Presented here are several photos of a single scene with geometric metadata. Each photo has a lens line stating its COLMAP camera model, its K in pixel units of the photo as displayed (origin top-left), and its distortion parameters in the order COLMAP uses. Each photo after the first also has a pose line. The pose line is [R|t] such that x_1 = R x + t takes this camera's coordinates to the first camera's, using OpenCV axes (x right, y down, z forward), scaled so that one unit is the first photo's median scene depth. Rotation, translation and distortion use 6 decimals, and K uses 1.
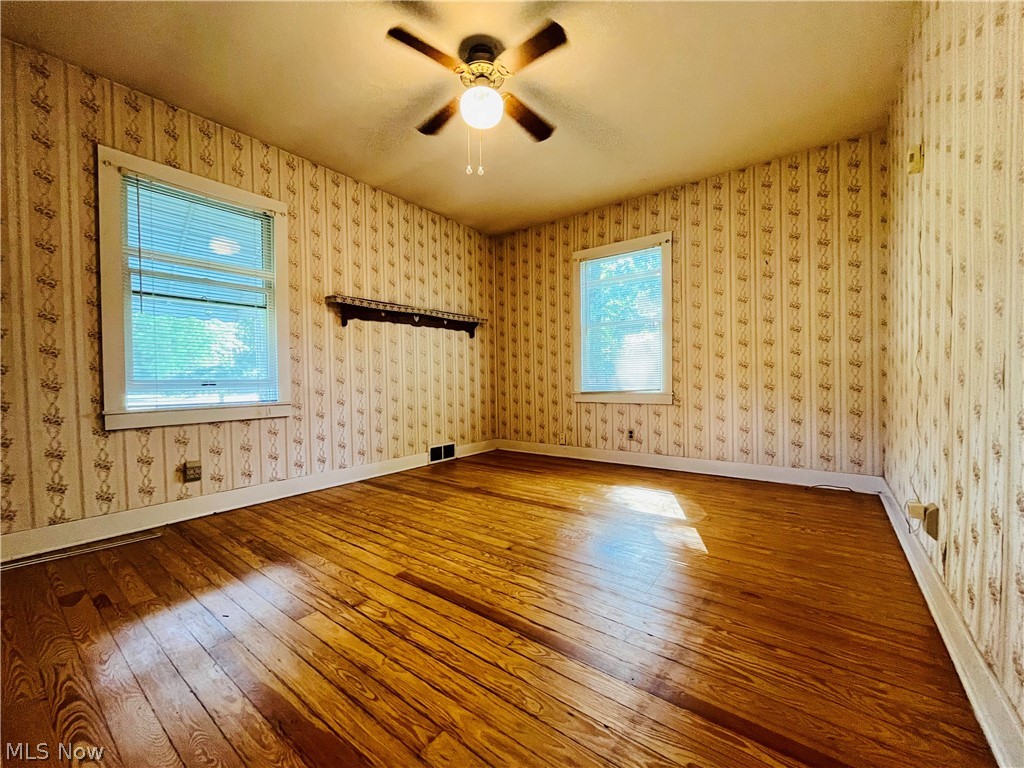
lens RADIAL K [[414.2, 0, 510.1], [0, 414.2, 386.0], [0, 0, 1]] dist [-0.004042, 0.000069]
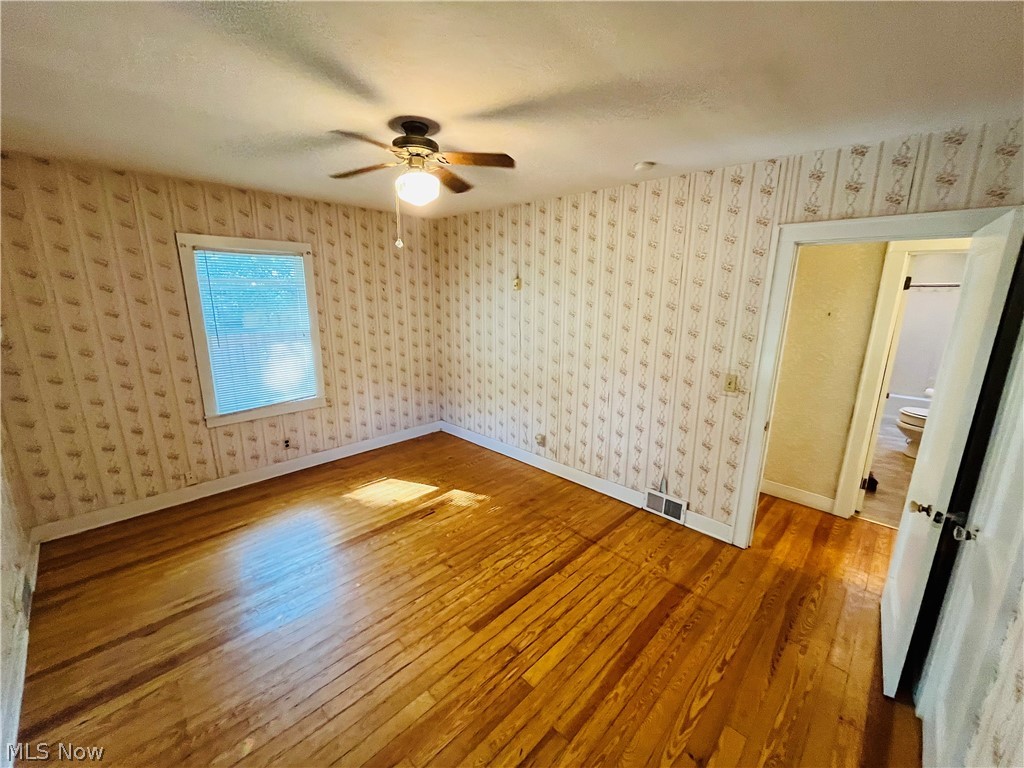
lens RADIAL K [[414.2, 0, 508.3], [0, 414.2, 388.6], [0, 0, 1]] dist [-0.004042, 0.000069]
pose [[0.120856, -0.213263, 0.969491, -1.042896], [0.010891, 0.976876, 0.213530, -0.393957], [-0.992610, -0.015248, 0.120383, 0.633108]]
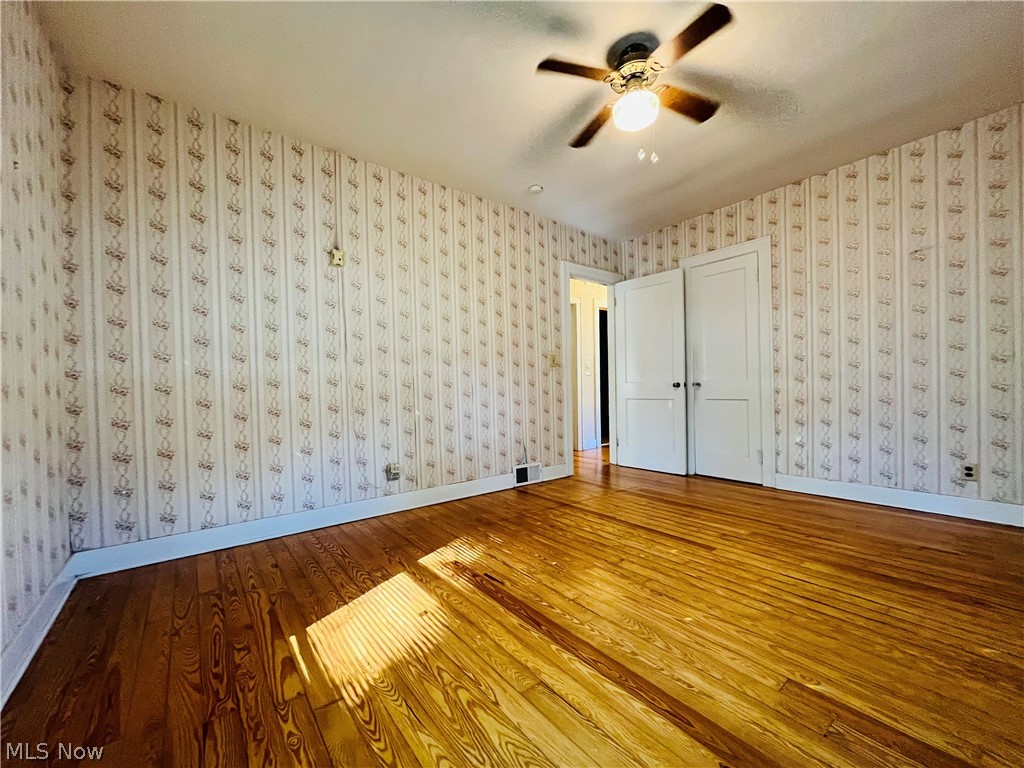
lens RADIAL K [[414.2, 0, 511.4], [0, 414.2, 387.0], [0, 0, 1]] dist [-0.004042, 0.000069]
pose [[-0.966710, 0.032446, 0.253810, -0.011460], [0.040035, 0.998891, 0.024793, -0.068343], [-0.252724, 0.034129, -0.966936, 1.923755]]
